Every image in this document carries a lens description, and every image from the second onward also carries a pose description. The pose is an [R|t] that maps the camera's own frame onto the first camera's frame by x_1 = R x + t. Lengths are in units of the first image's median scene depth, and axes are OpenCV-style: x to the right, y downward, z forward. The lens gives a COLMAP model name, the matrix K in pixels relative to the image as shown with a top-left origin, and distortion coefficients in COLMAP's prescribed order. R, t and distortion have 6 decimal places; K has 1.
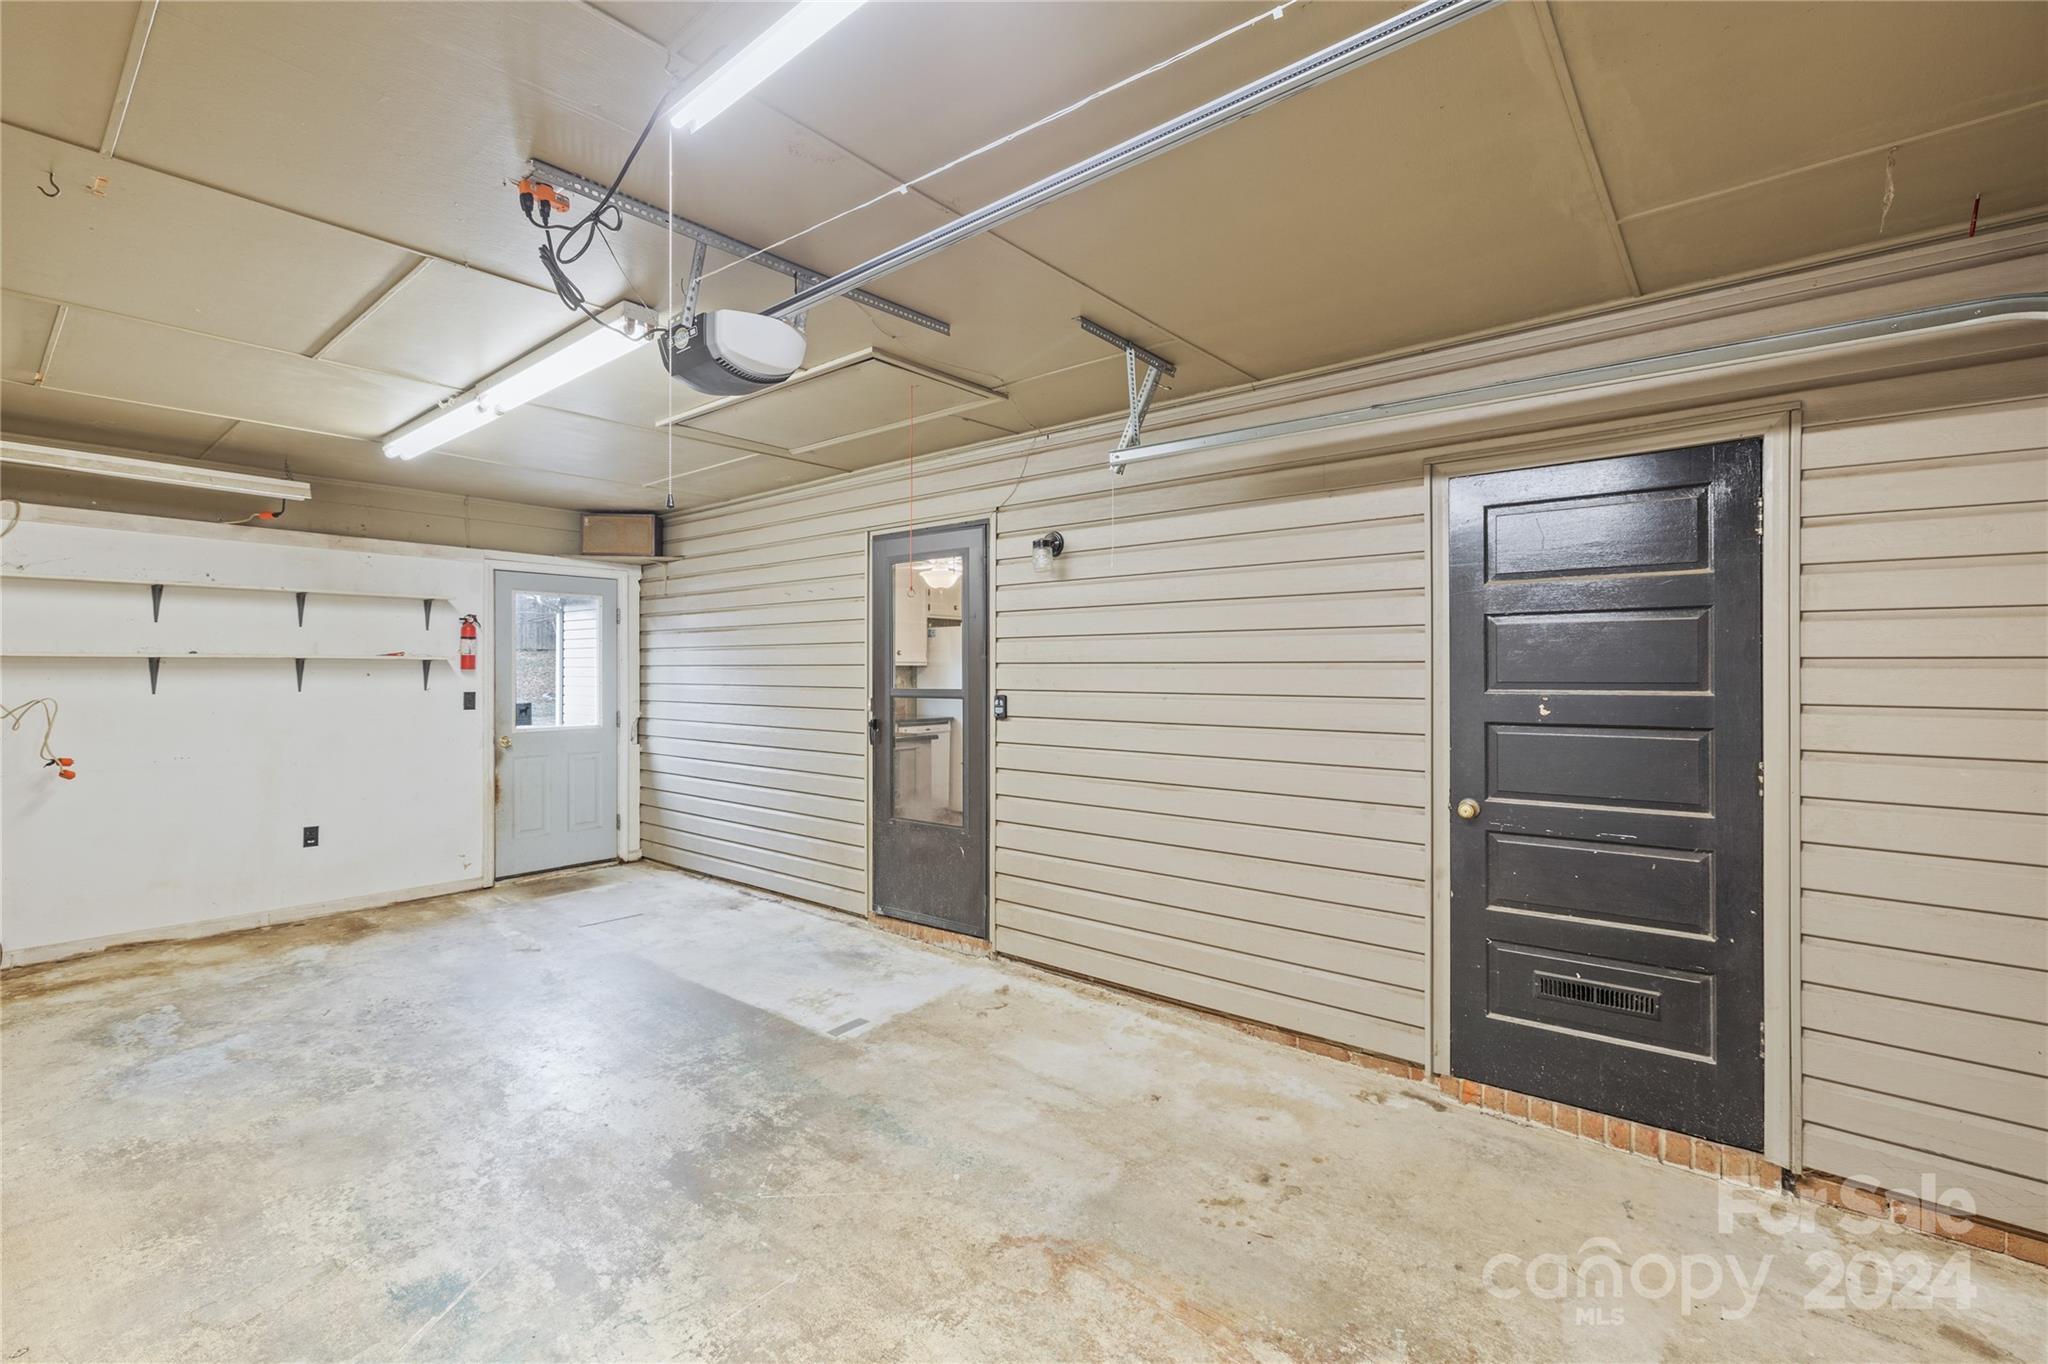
lens RADIAL K [[880.7, 0, 1010.9], [0, 880.7, 676.0], [0, 0, 1]] dist [-0.001364, 0.000373]
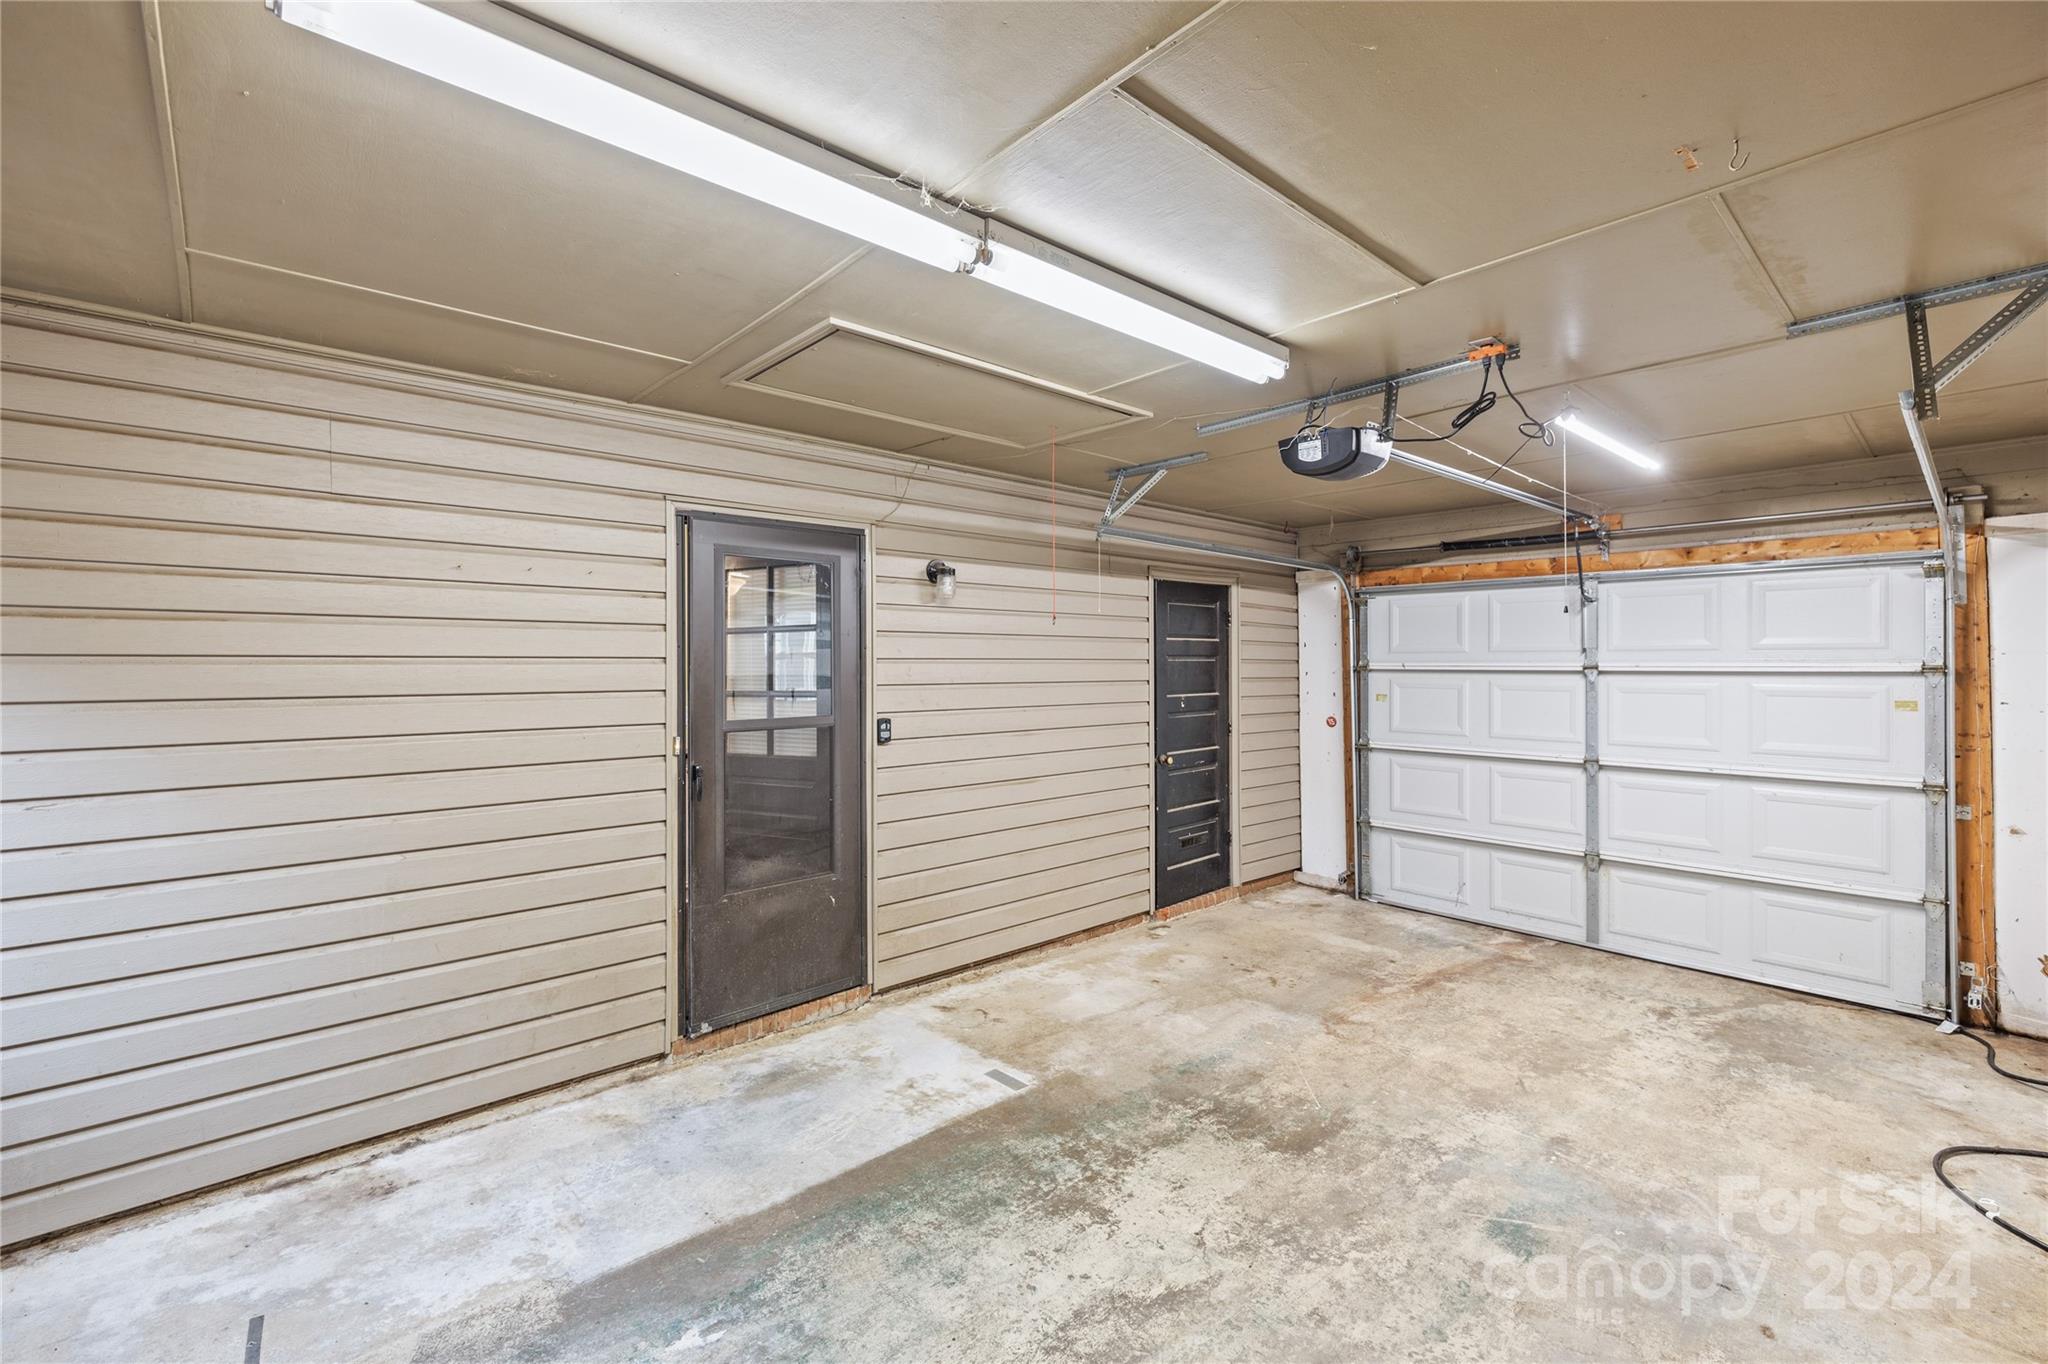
lens RADIAL K [[880.7, 0, 1008.4], [0, 880.7, 668.9], [0, 0, 1]] dist [-0.001364, 0.000373]
pose [[0.148730, -0.000830, 0.988878, -1.186665], [0.013002, 0.999915, -0.001116, -0.037035], [-0.988792, 0.013023, 0.148728, 0.916686]]
